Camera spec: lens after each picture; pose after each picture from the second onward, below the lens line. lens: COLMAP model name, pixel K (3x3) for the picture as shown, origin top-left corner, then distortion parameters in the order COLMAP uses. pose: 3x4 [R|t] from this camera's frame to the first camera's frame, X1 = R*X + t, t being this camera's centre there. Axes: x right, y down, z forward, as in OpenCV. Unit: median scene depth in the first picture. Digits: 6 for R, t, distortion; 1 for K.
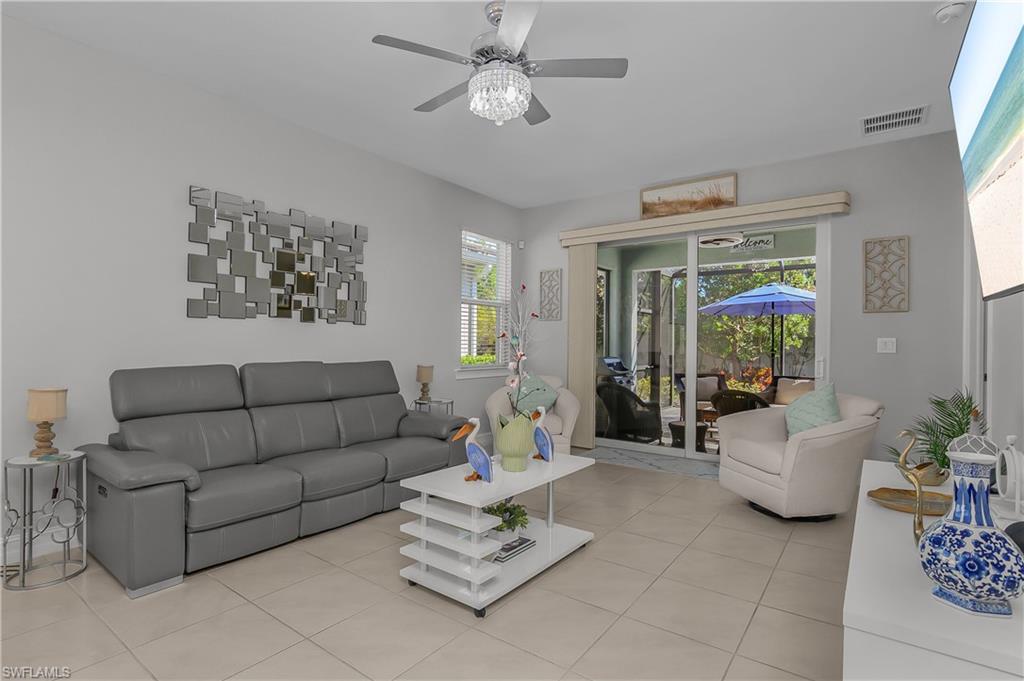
lens RADIAL K [[508.5, 0, 508.7], [0, 508.5, 344.1], [0, 0, 1]] dist [-0.019144, 0.000994]
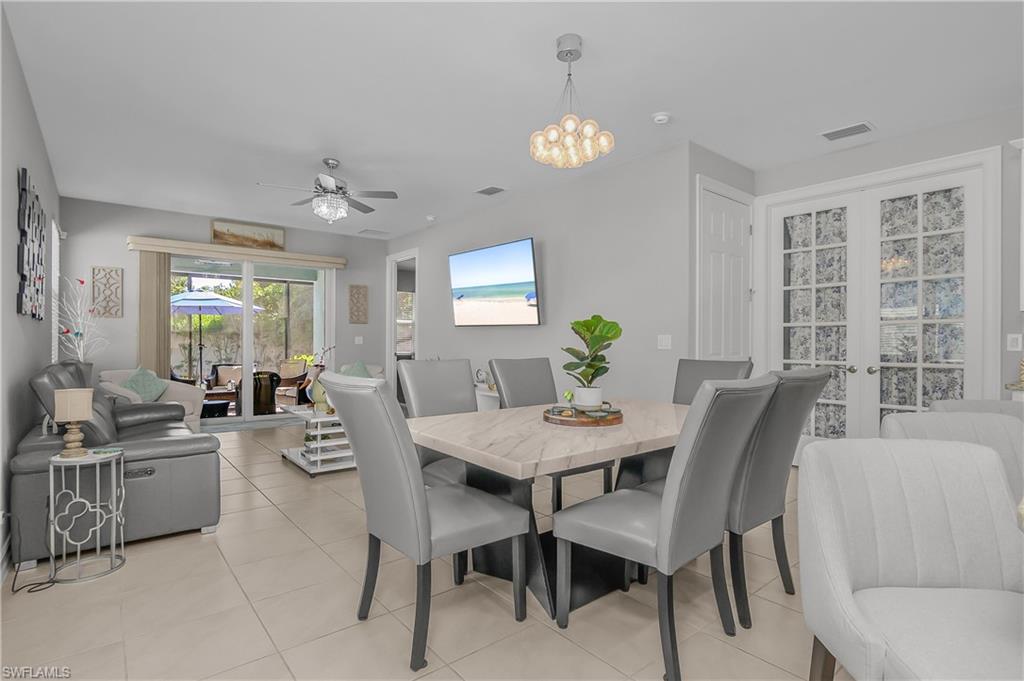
lens RADIAL K [[508.5, 0, 508.7], [0, 508.5, 344.1], [0, 0, 1]] dist [-0.019144, 0.000994]
pose [[0.258316, -0.009379, 0.966015, -0.792258], [-0.000666, 0.999951, 0.009887, -0.002350], [-0.966060, -0.003198, 0.258297, -0.056934]]
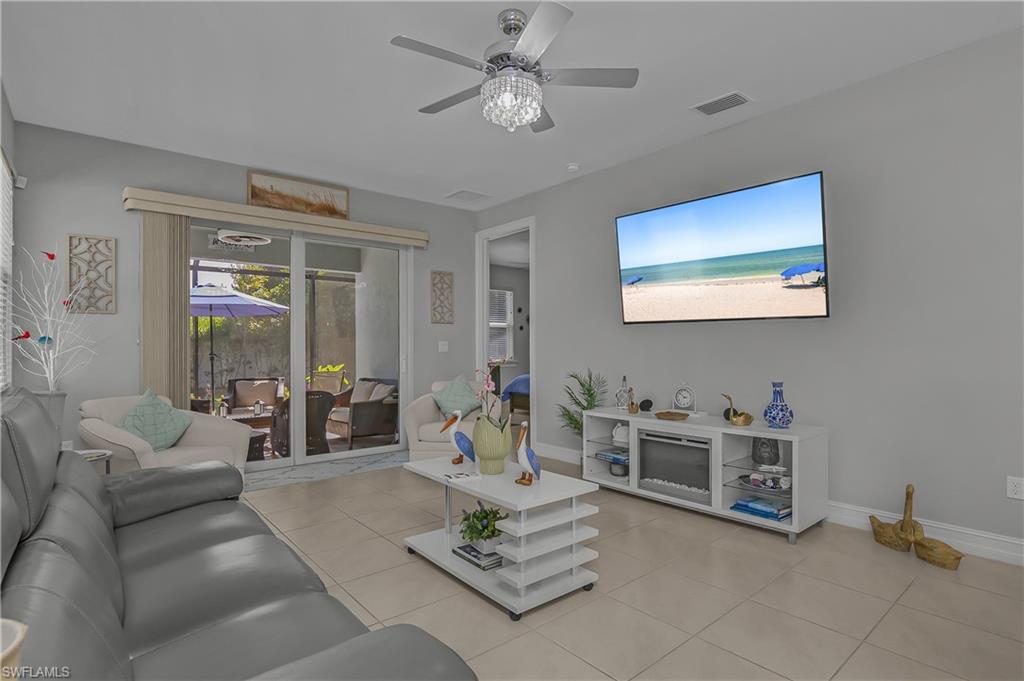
lens RADIAL K [[523.7, 0, 508.1], [0, 523.7, 345.4], [0, 0, 1]] dist [-0.002263, -0.000668]
pose [[0.257780, -0.002888, 0.966199, -0.498455], [0.007994, 0.999968, 0.000856, -0.000671], [-0.966170, 0.007503, 0.257795, 0.346490]]
